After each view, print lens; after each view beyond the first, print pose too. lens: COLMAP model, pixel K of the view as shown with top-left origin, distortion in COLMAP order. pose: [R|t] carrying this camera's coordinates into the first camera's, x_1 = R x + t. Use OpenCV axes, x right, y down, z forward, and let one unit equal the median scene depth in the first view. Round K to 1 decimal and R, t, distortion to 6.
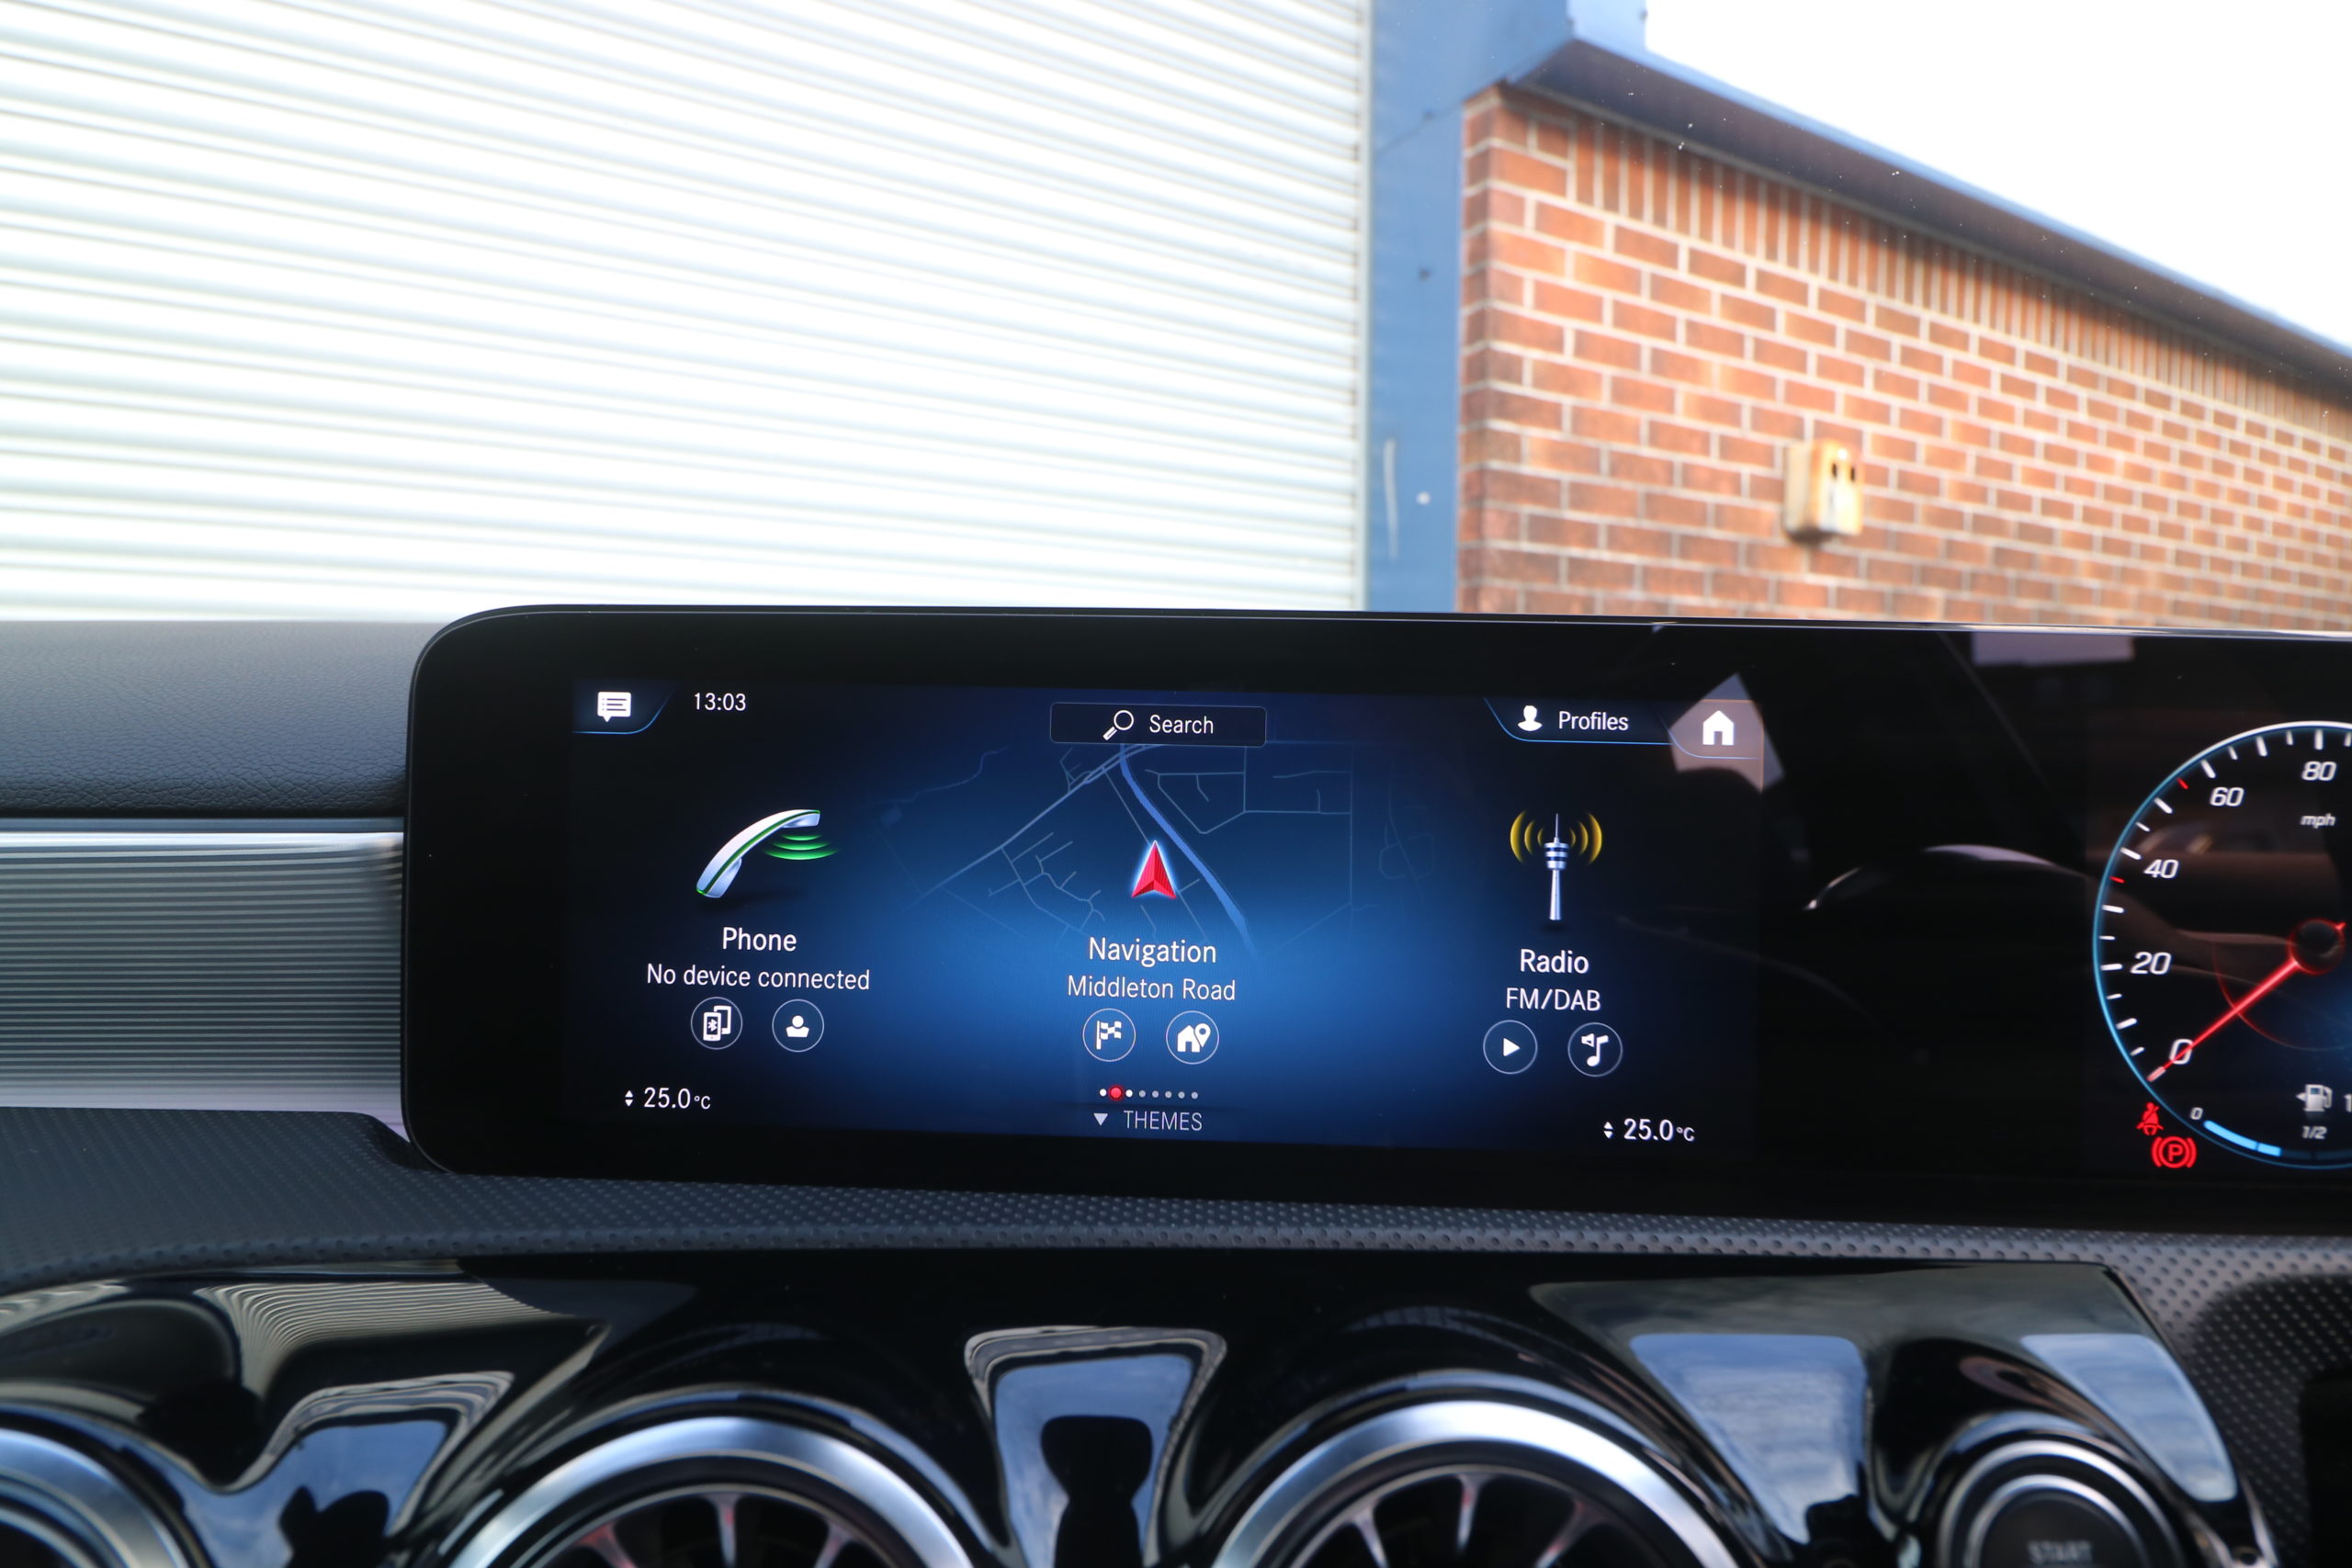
lens RADIAL K [[1211.7, 0, 1164.1], [0, 1211.7, 775.2], [0, 0, 1]] dist [-0.004238, -0.001028]
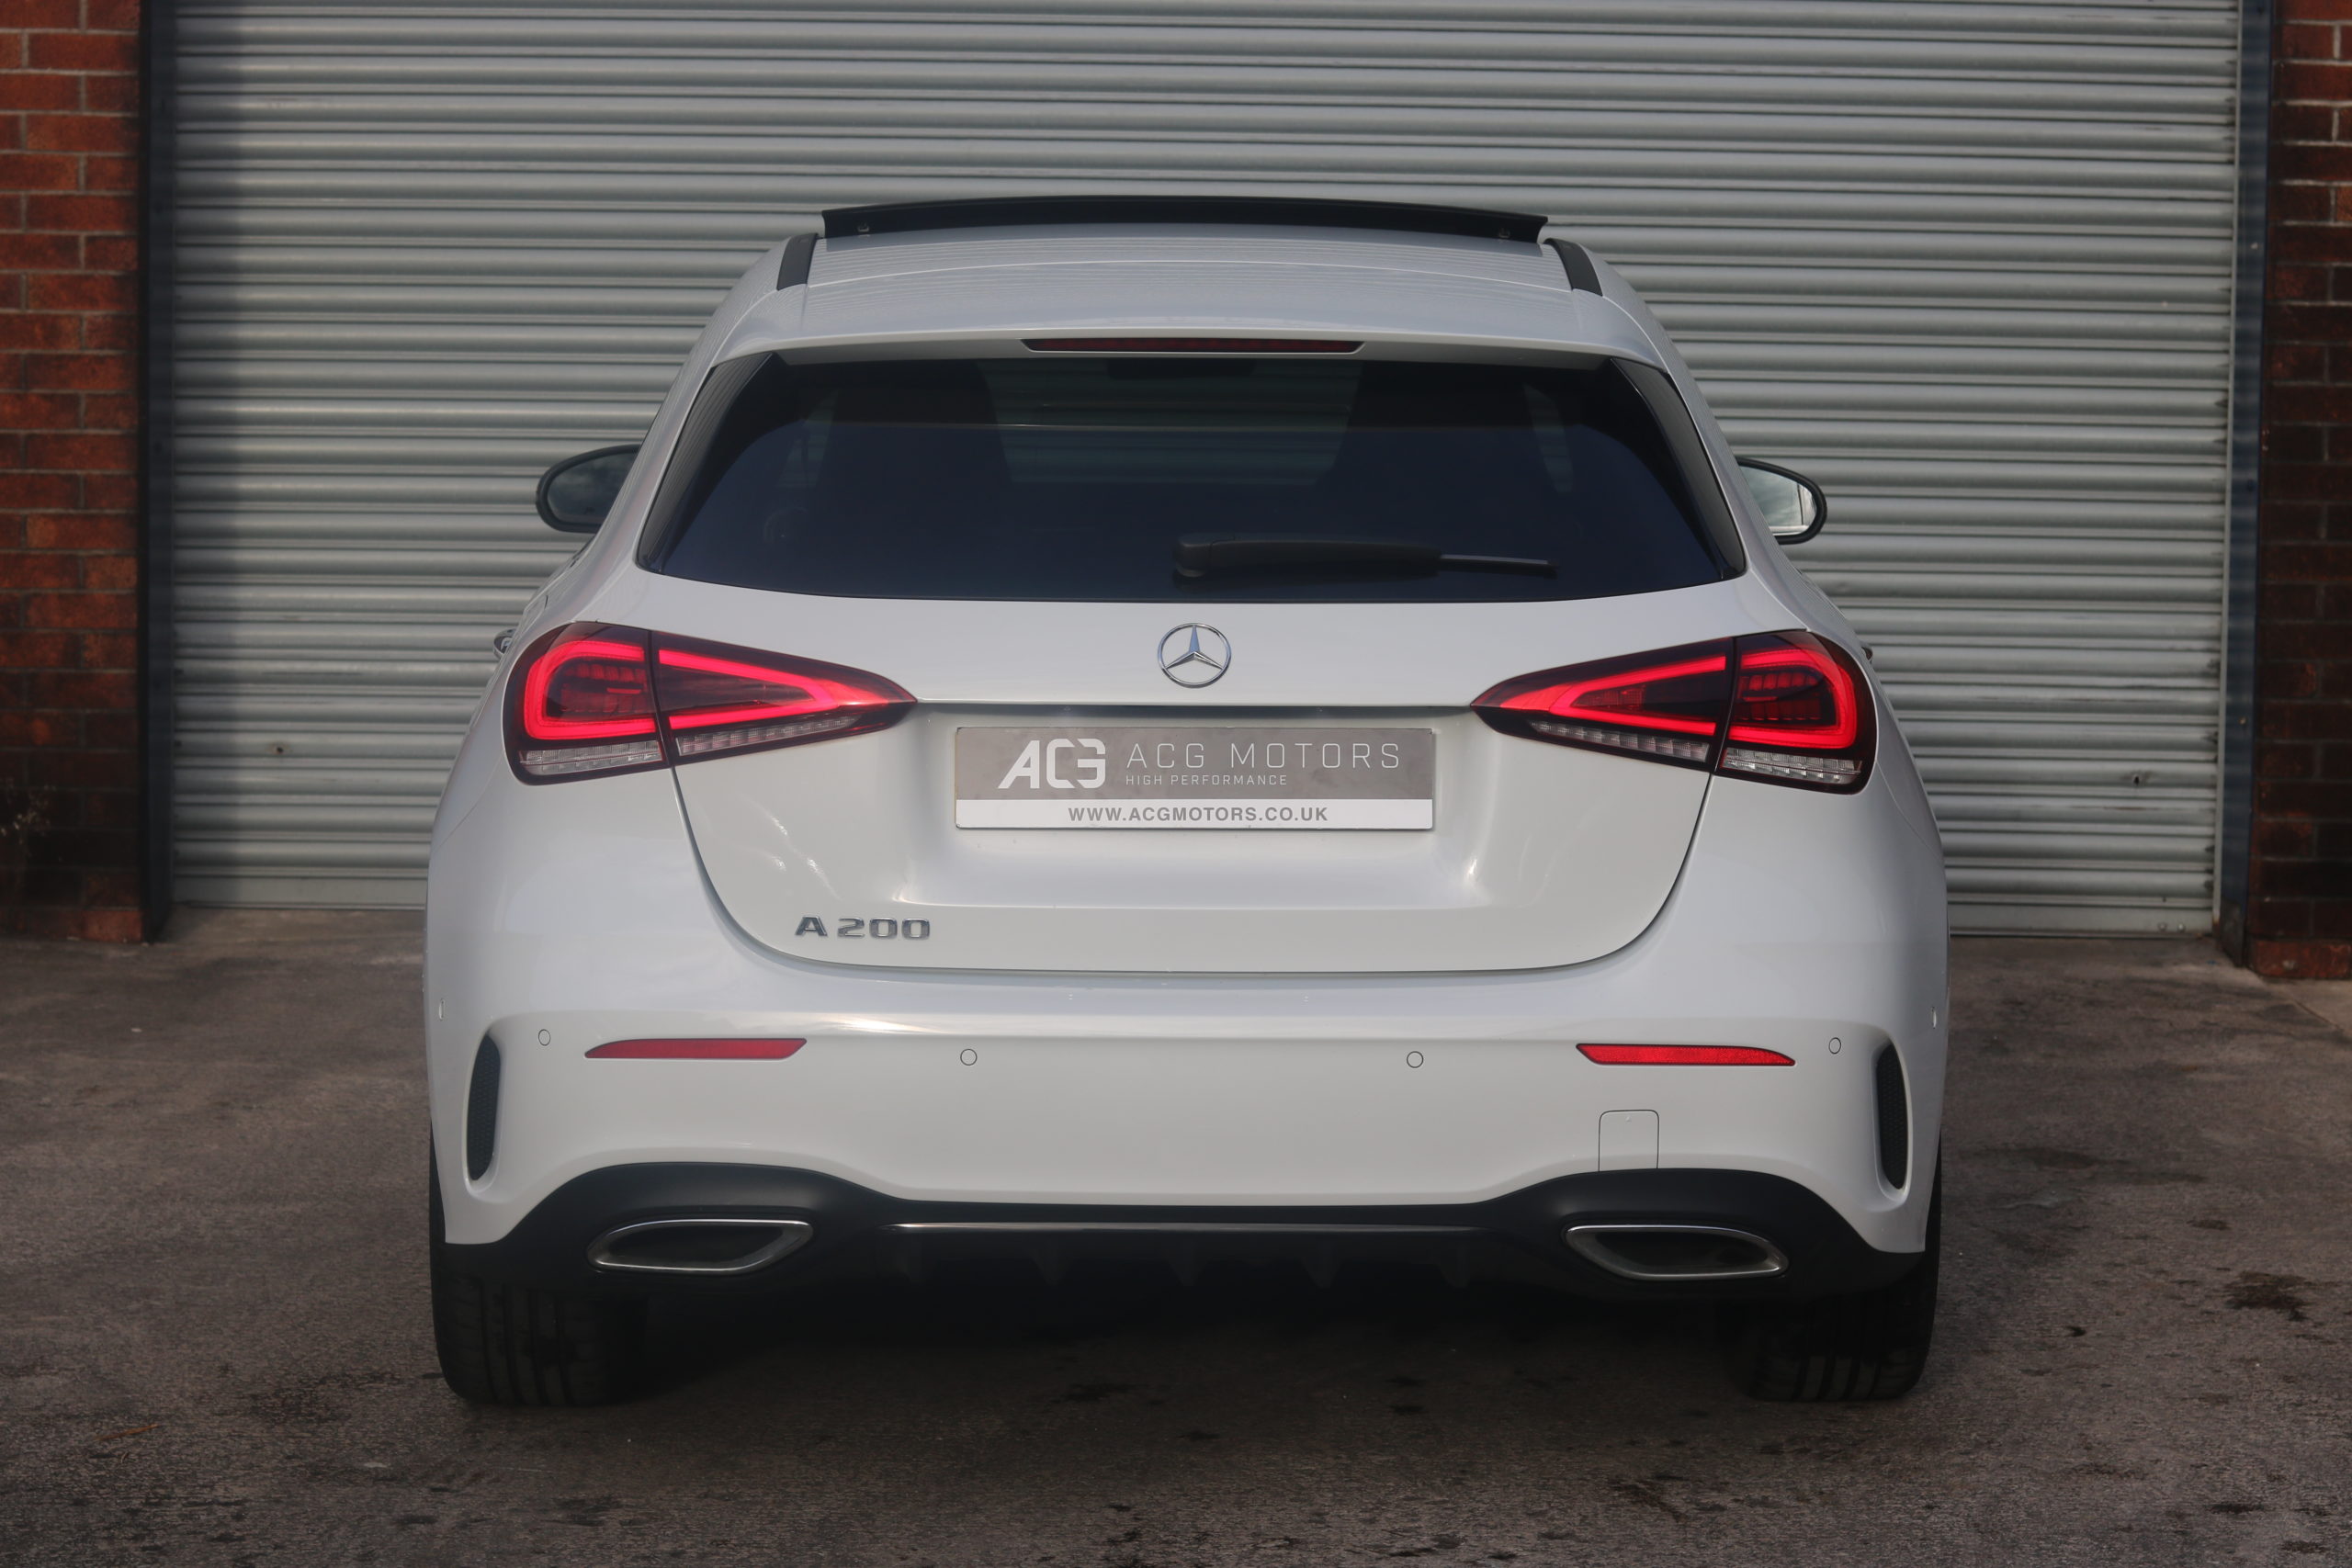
lens RADIAL K [[5503.0, 0, 1185.1], [0, 5503.0, 782.0], [0, 0, 1]] dist [-0.087961, 0.000000]
pose [[0.883953, 0.039300, -0.465921, 1.477748], [-0.024391, 0.998981, 0.037987, 0.046590], [0.466939, -0.022214, 0.884010, -3.161271]]
